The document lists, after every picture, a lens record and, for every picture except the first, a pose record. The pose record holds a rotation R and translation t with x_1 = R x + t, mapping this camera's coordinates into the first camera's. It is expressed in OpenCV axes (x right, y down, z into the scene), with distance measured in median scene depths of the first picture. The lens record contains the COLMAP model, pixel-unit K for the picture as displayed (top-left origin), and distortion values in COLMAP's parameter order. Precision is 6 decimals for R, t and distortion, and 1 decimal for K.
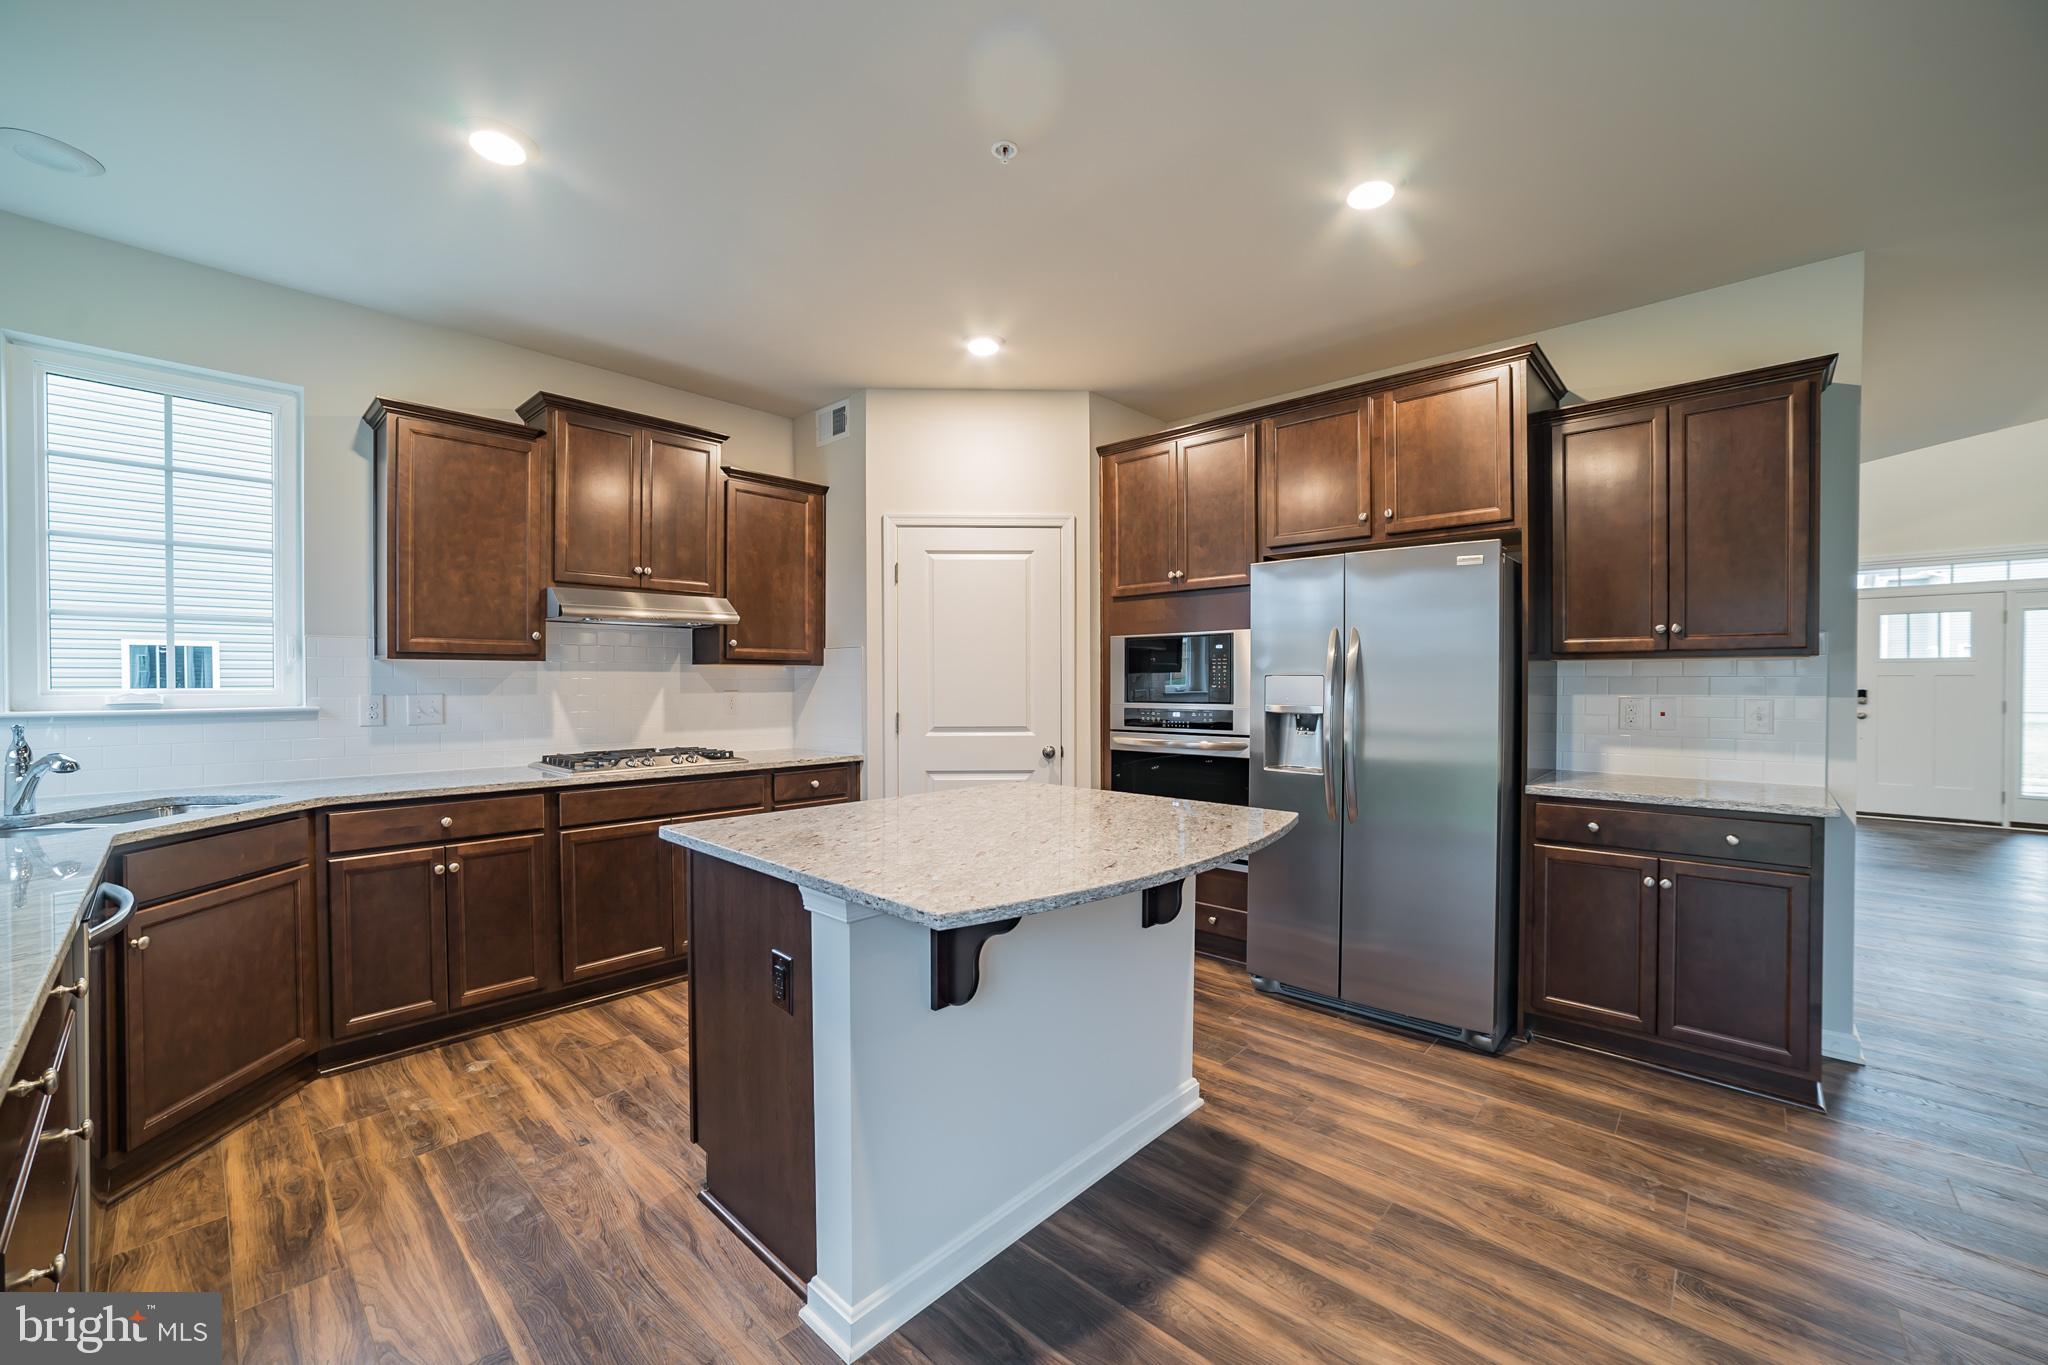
lens RADIAL K [[808.0, 0, 1027.9], [0, 808.0, 692.4], [0, 0, 1]] dist [-0.051157, 0.019549]
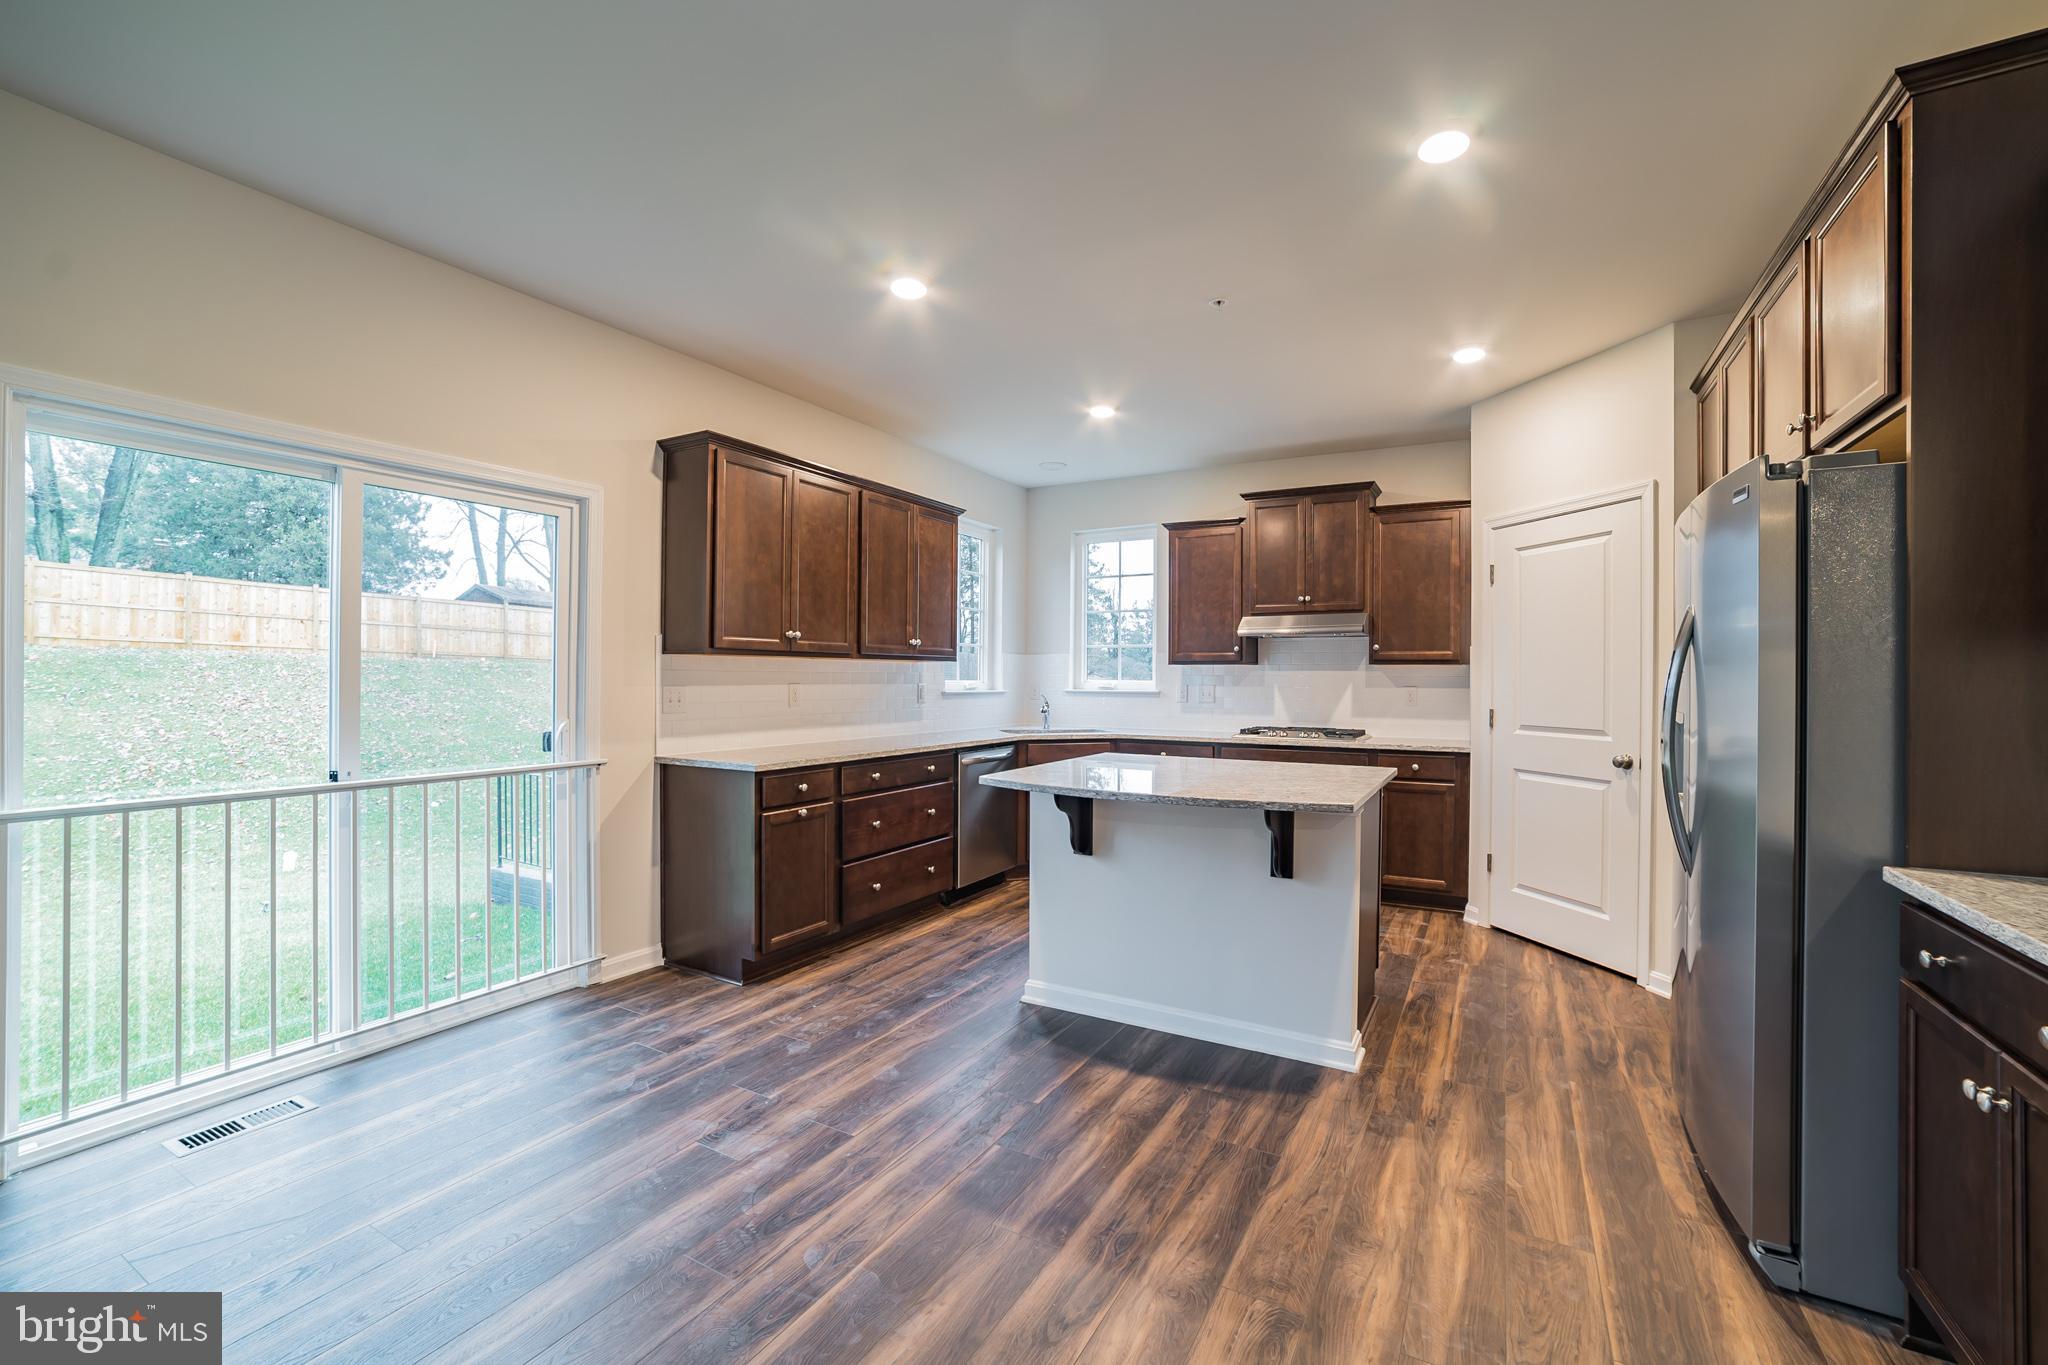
lens RADIAL K [[837.5, 0, 1048.7], [0, 837.5, 666.6], [0, 0, 1]] dist [-0.072408, 0.037485]
pose [[0.231861, -0.010865, -0.972688, 0.993607], [-0.018741, 0.999702, -0.015634, -0.003040], [0.972568, 0.021854, 0.231588, 0.274504]]
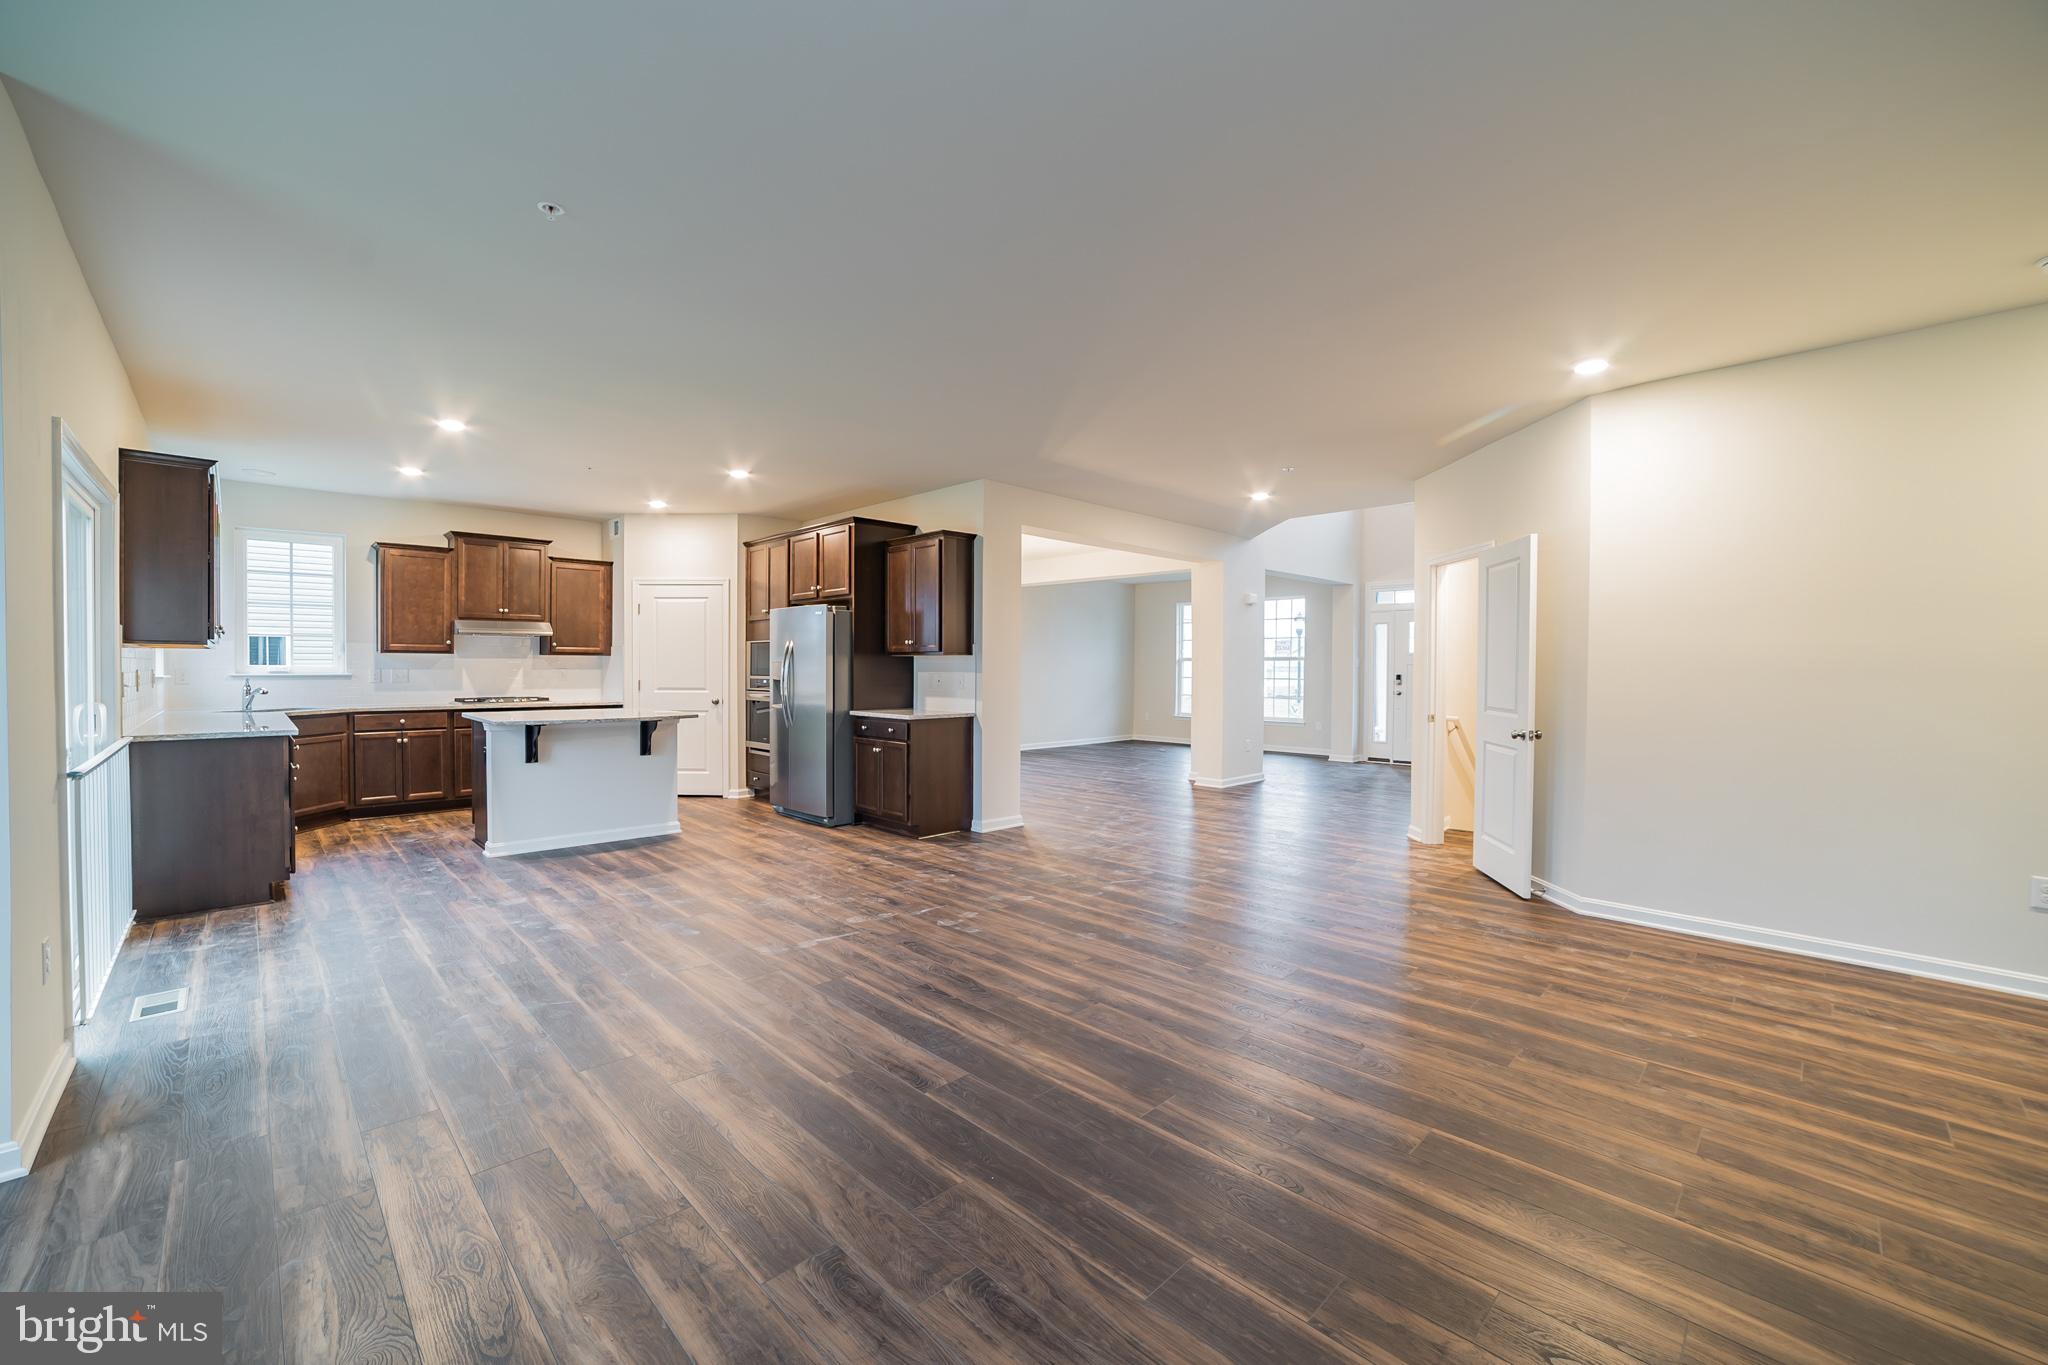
lens RADIAL K [[814.2, 0, 1024.0], [0, 814.2, 682.5], [0, 0, 1]] dist [-0.042464, 0.019883]
pose [[0.998727, 0.006662, -0.049997, 1.189644], [-0.006417, 0.999967, 0.005067, 0.019732], [0.050029, -0.004740, 0.998737, -1.246617]]
